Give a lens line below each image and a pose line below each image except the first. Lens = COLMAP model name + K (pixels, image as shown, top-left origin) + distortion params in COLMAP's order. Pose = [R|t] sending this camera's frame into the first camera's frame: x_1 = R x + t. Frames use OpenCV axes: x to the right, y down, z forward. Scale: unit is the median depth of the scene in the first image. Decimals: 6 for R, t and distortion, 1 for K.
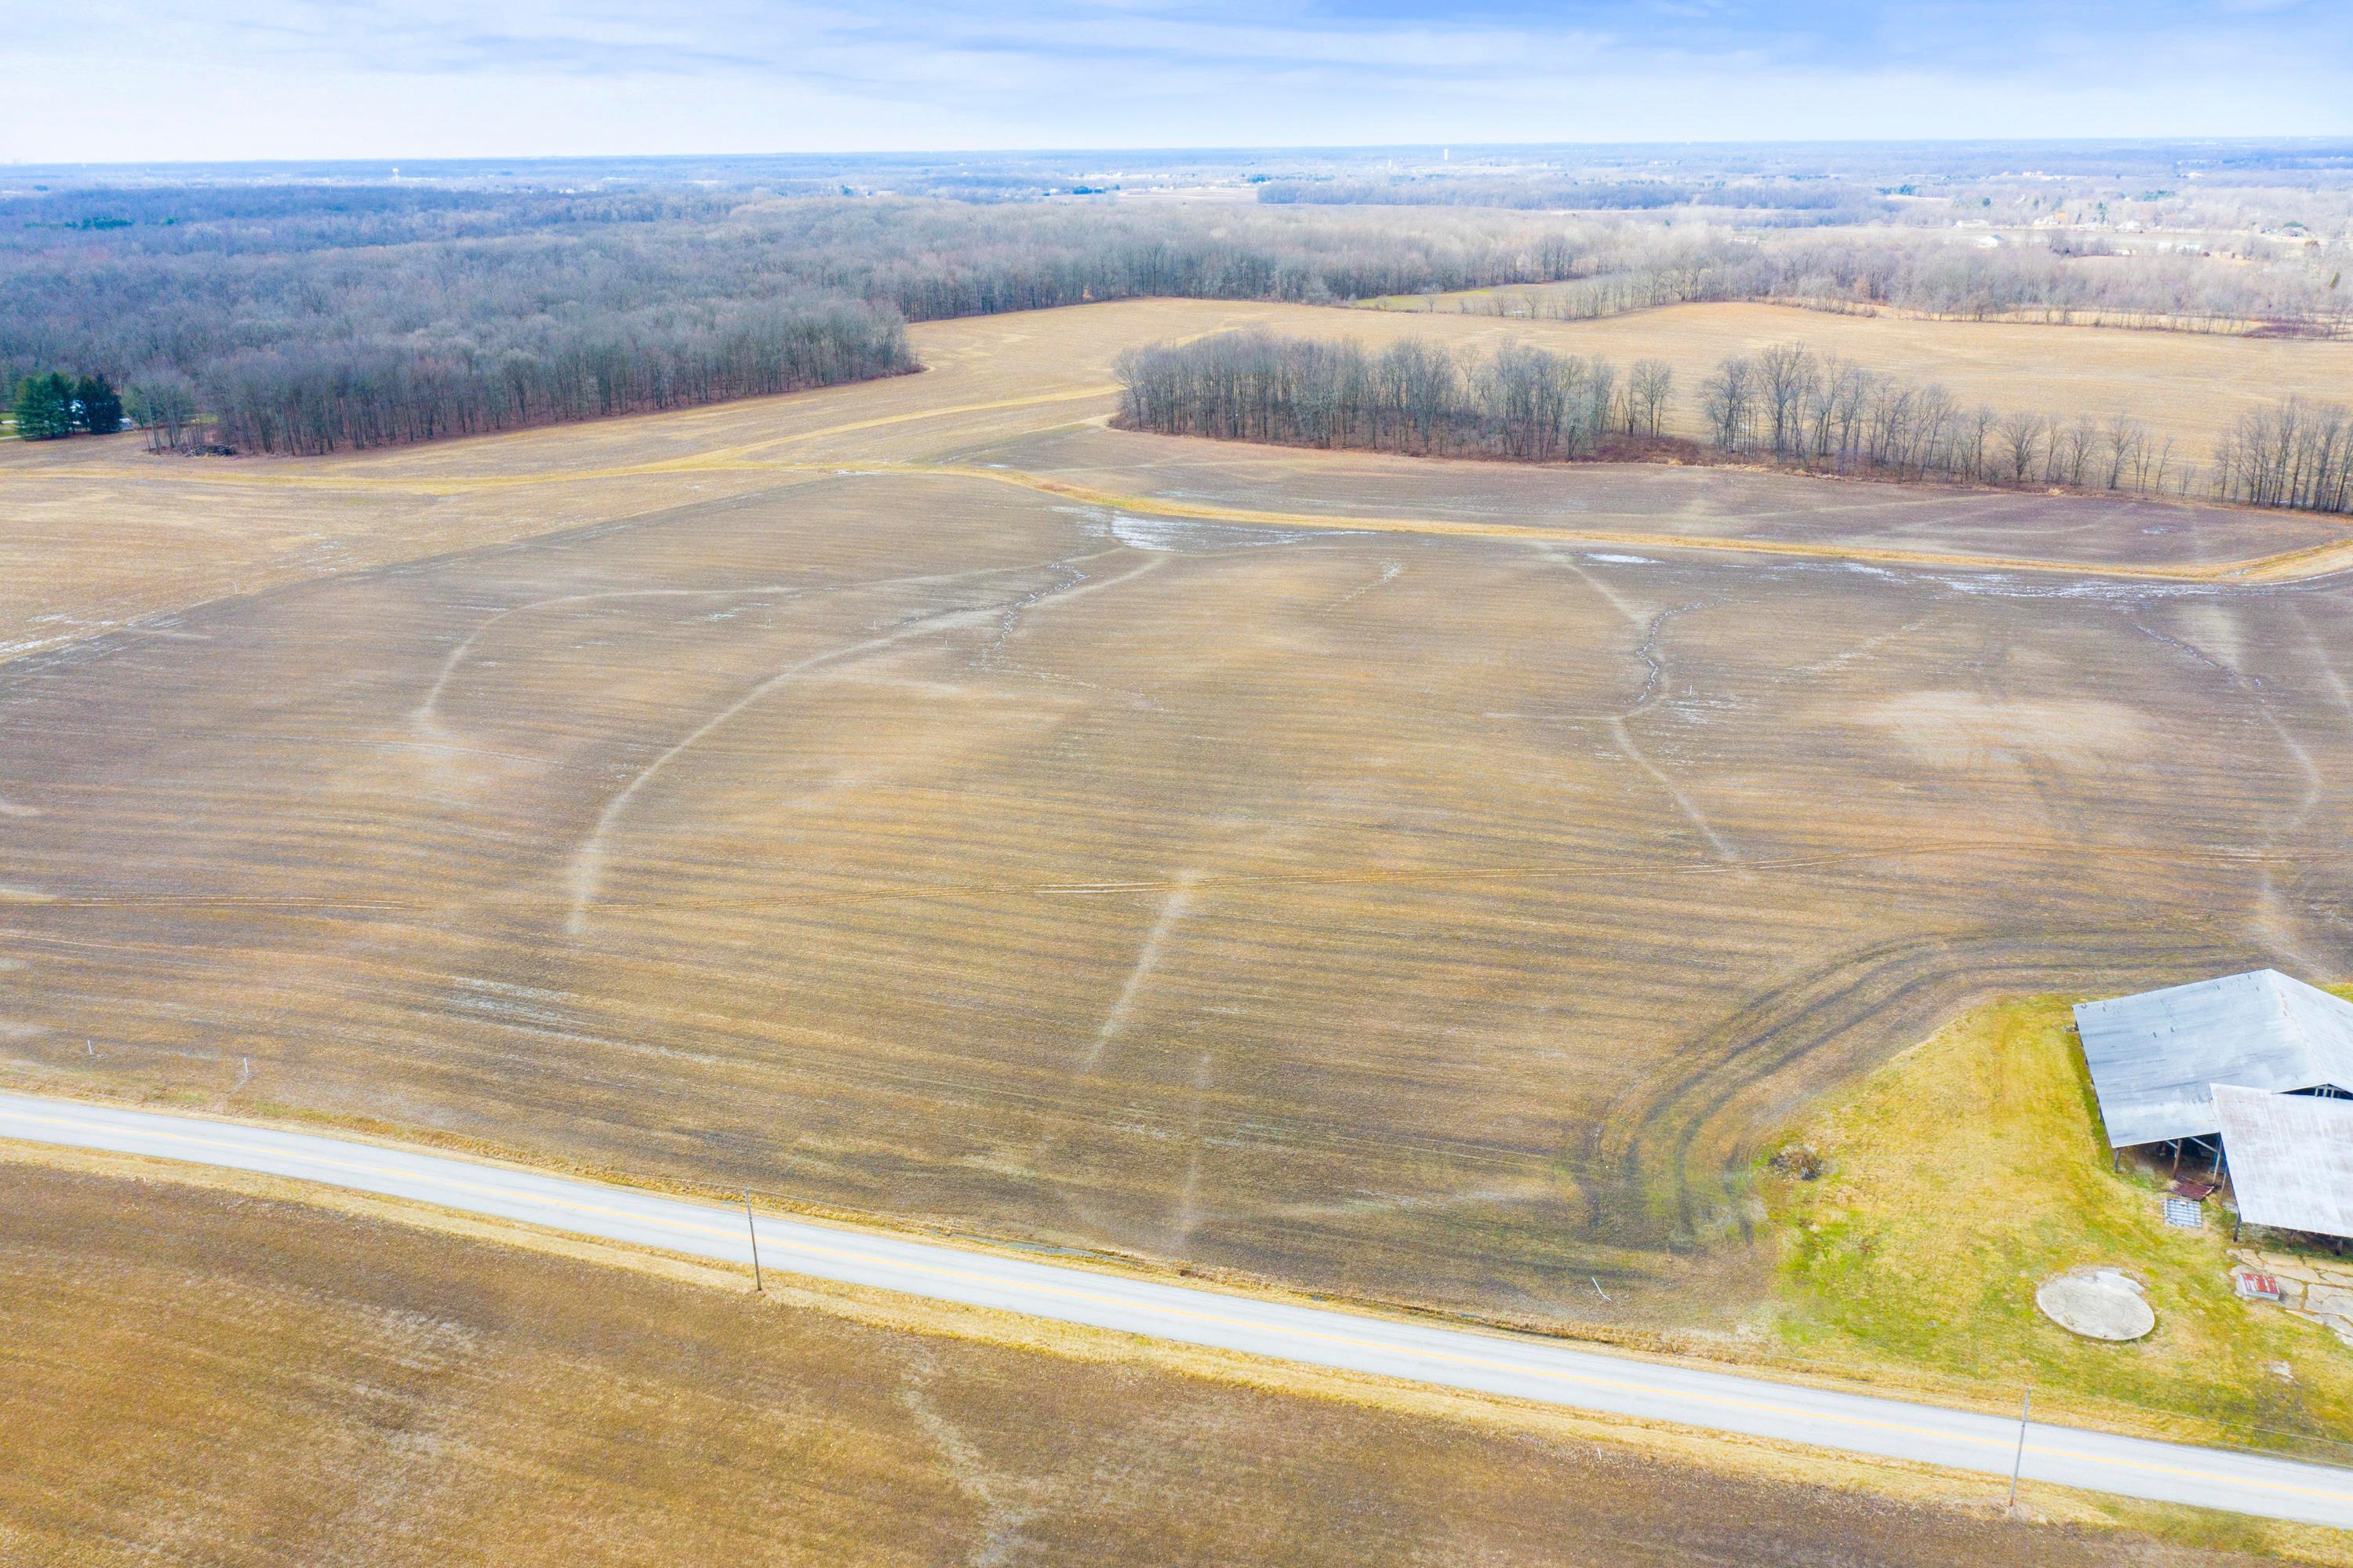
lens RADIAL K [[1878.6, 0, 1176.4], [0, 1878.6, 724.6], [0, 0, 1]] dist [-0.014885, 0.002778]
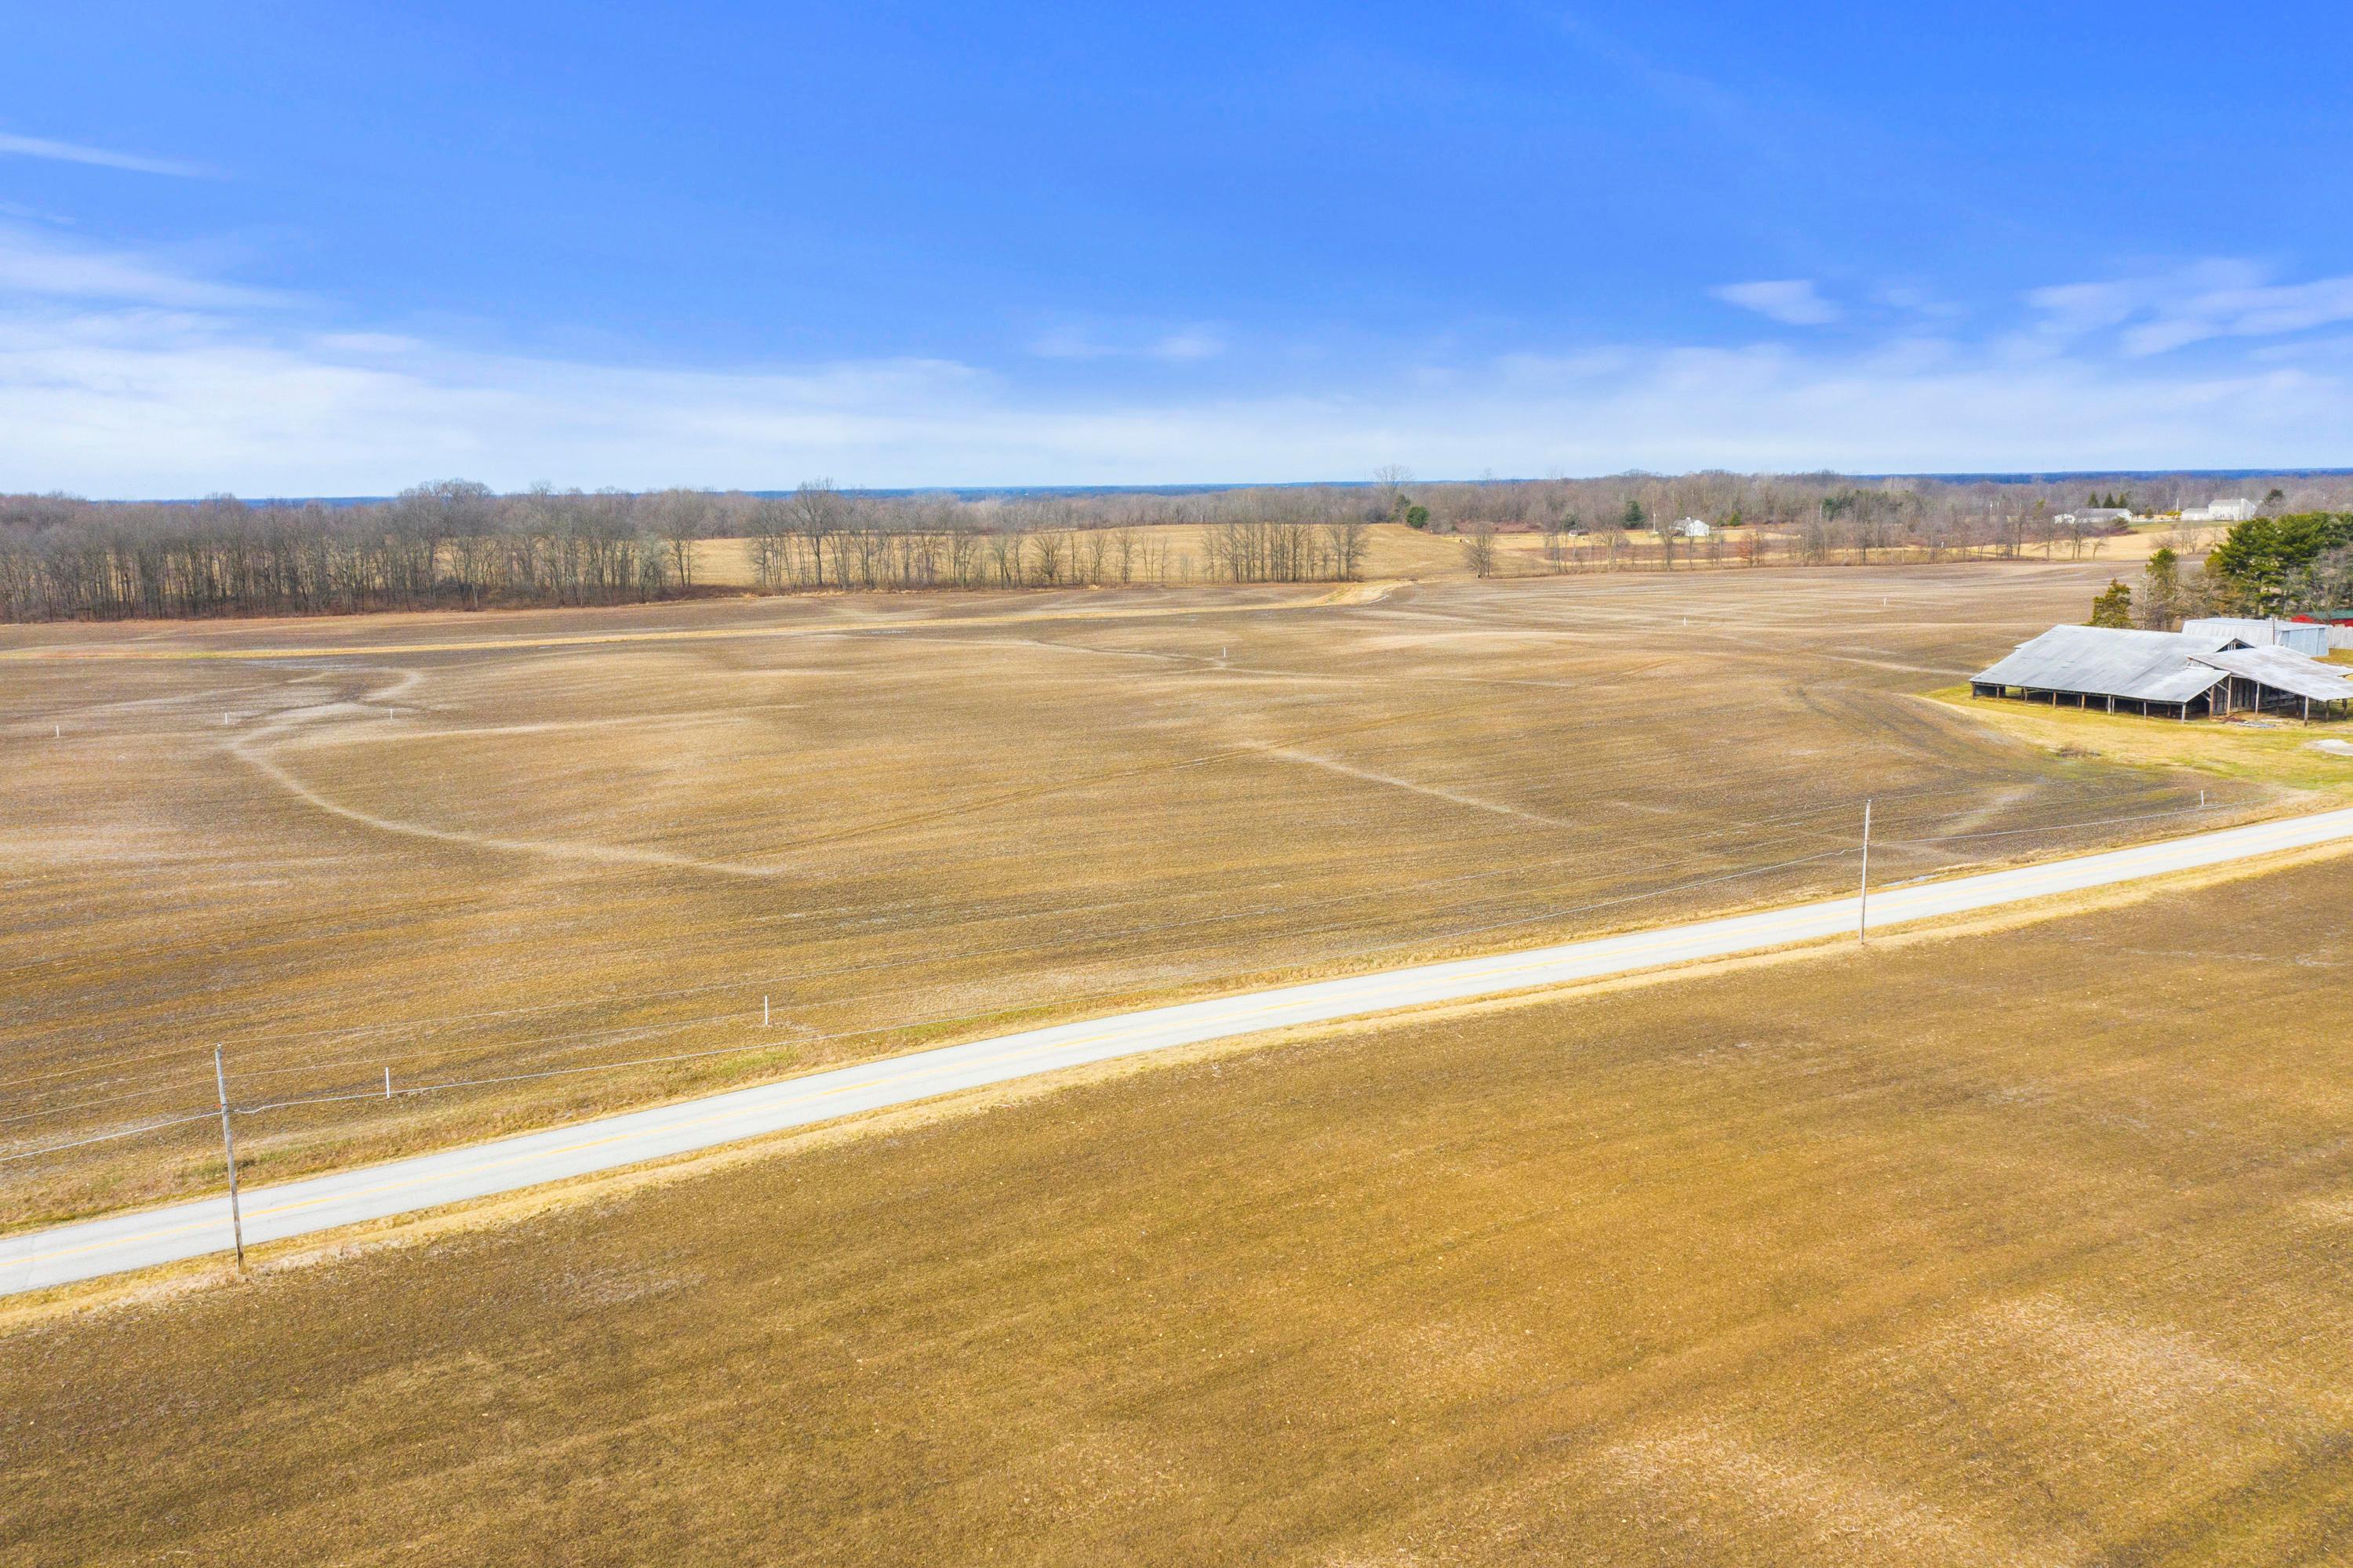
lens RADIAL K [[1873.6, 0, 1169.9], [0, 1873.6, 739.8], [0, 0, 1]] dist [-0.015741, -0.000853]
pose [[0.692770, -0.096036, 0.714736, -0.548545], [0.220450, 0.971853, -0.083091, 0.120393], [-0.686638, 0.215127, 0.694441, 0.348791]]
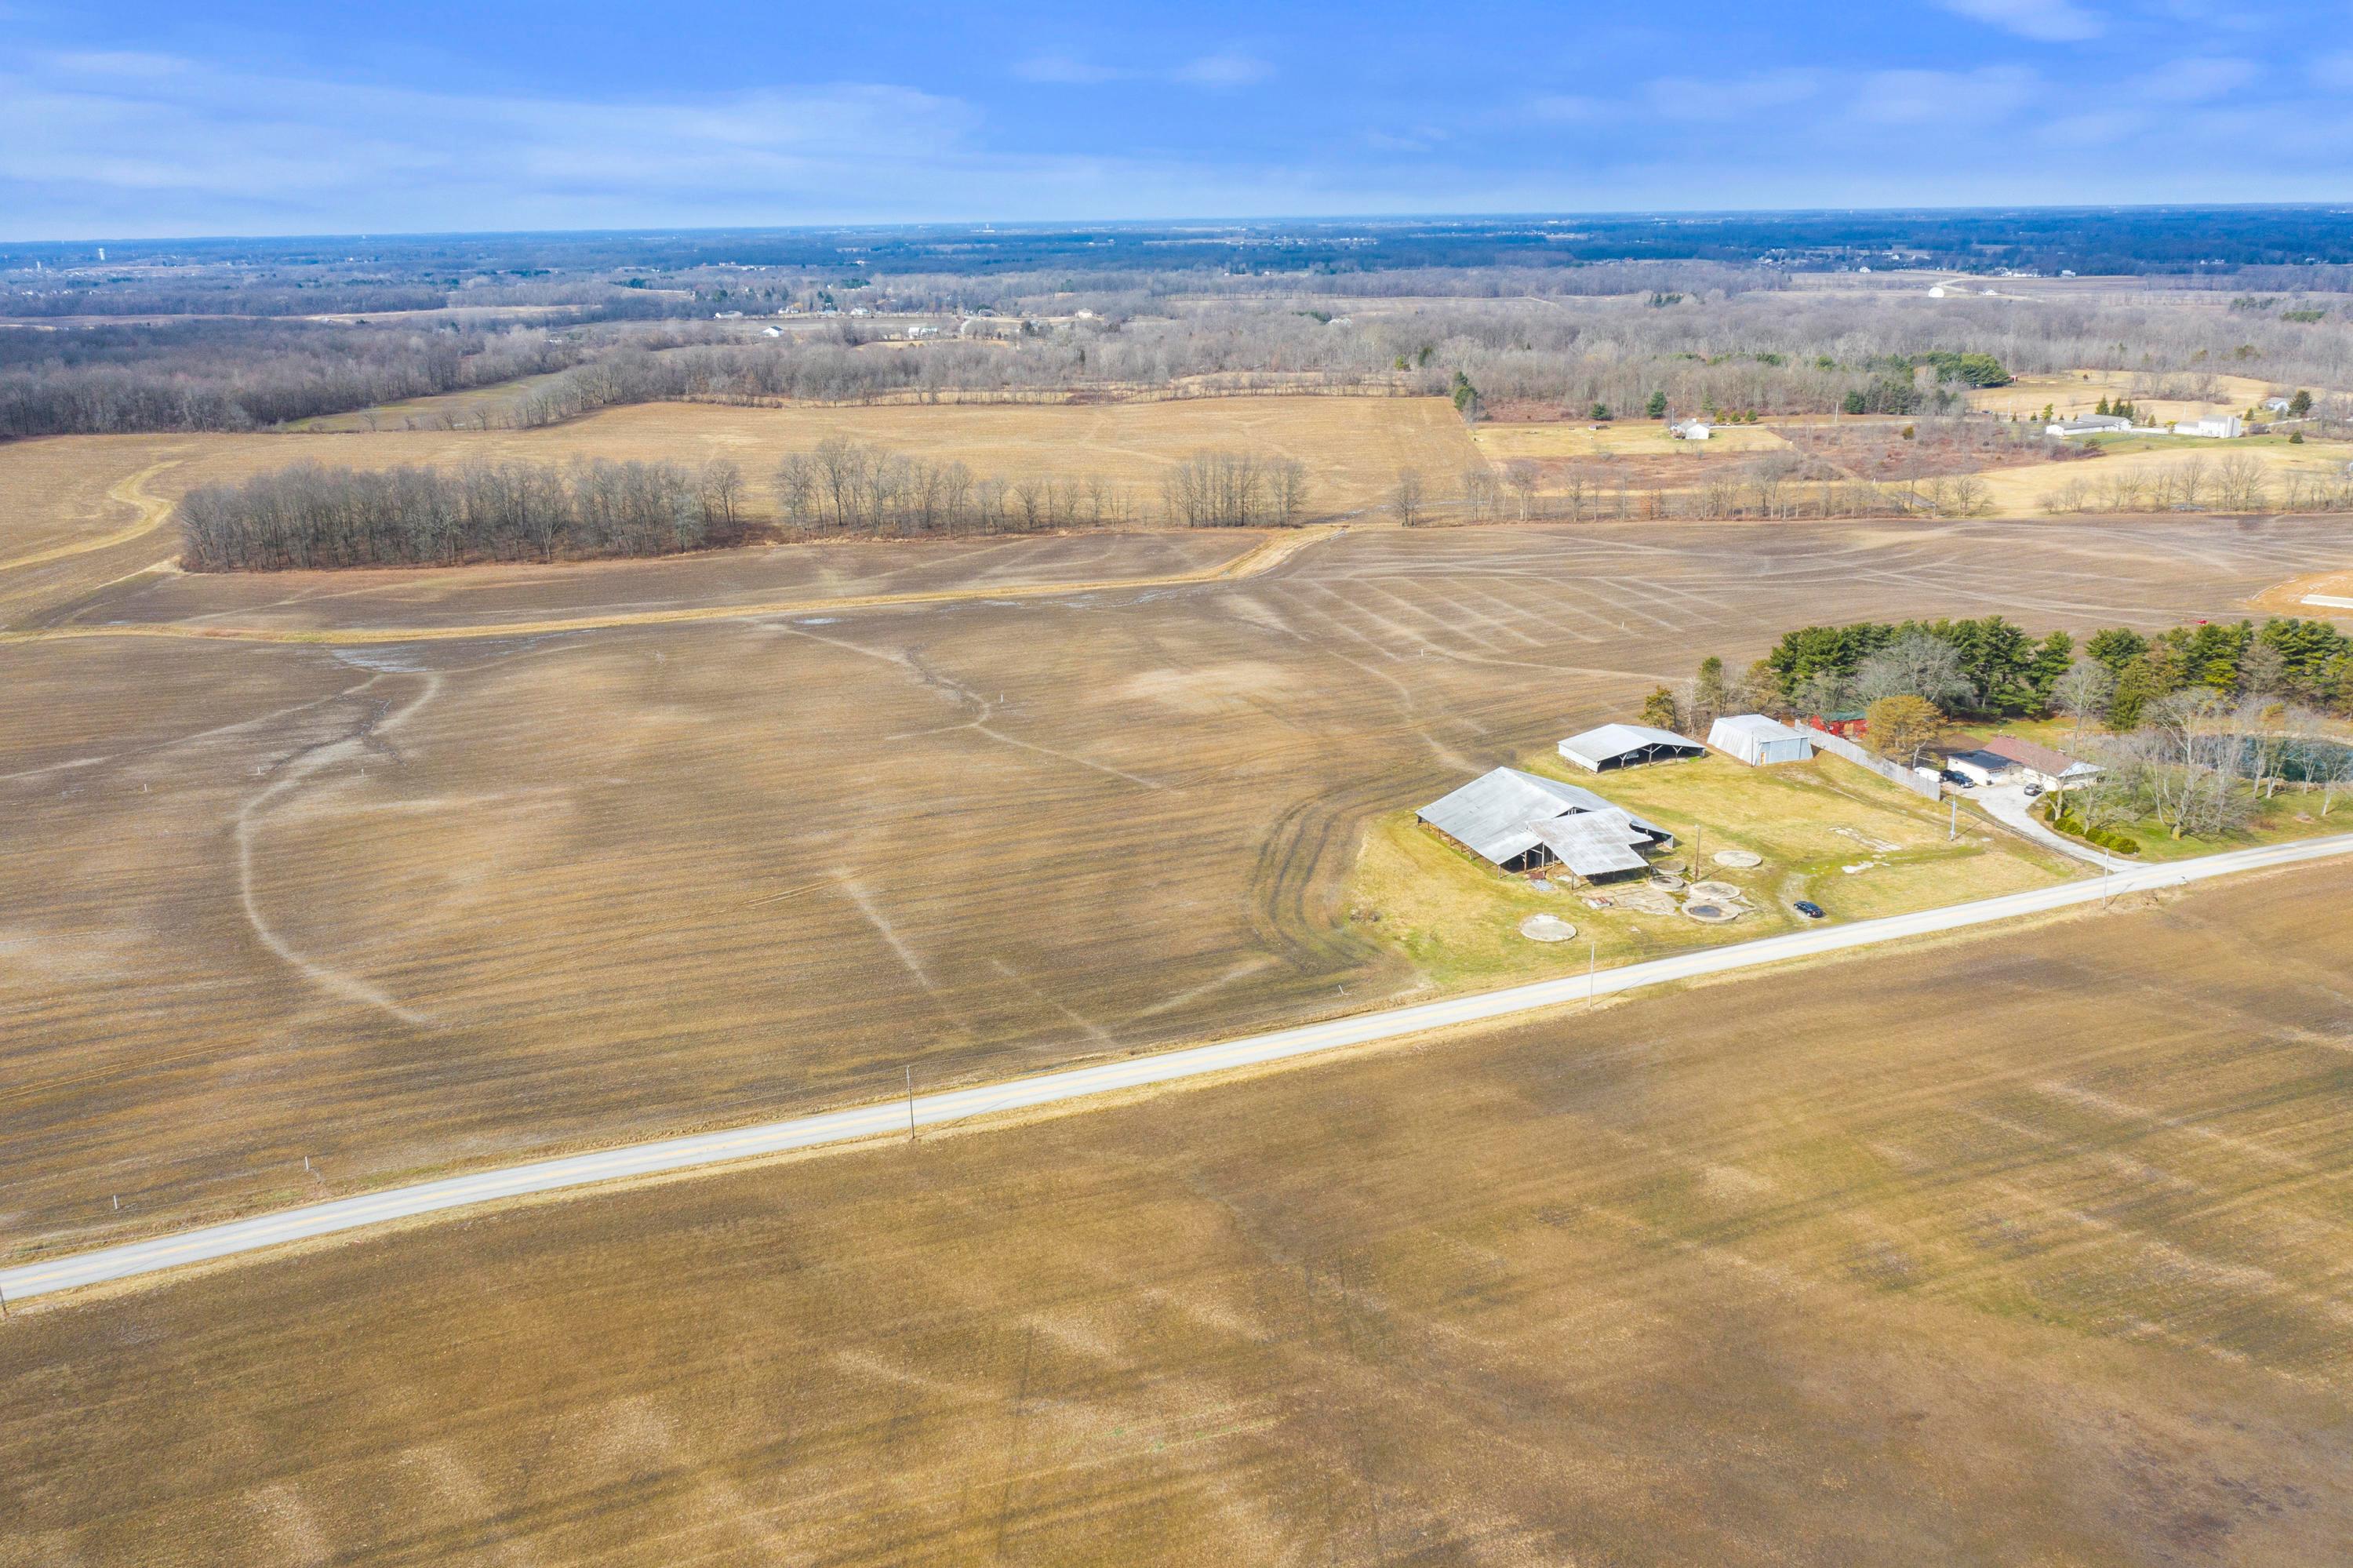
lens RADIAL K [[1866.8, 0, 1173.5], [0, 1866.8, 726.2], [0, 0, 1]] dist [-0.017759, 0.005808]
pose [[0.788203, -0.164393, 0.593052, -0.484489], [0.188802, 0.981786, 0.021220, -0.004113], [-0.585739, 0.095244, 0.804884, -0.179302]]
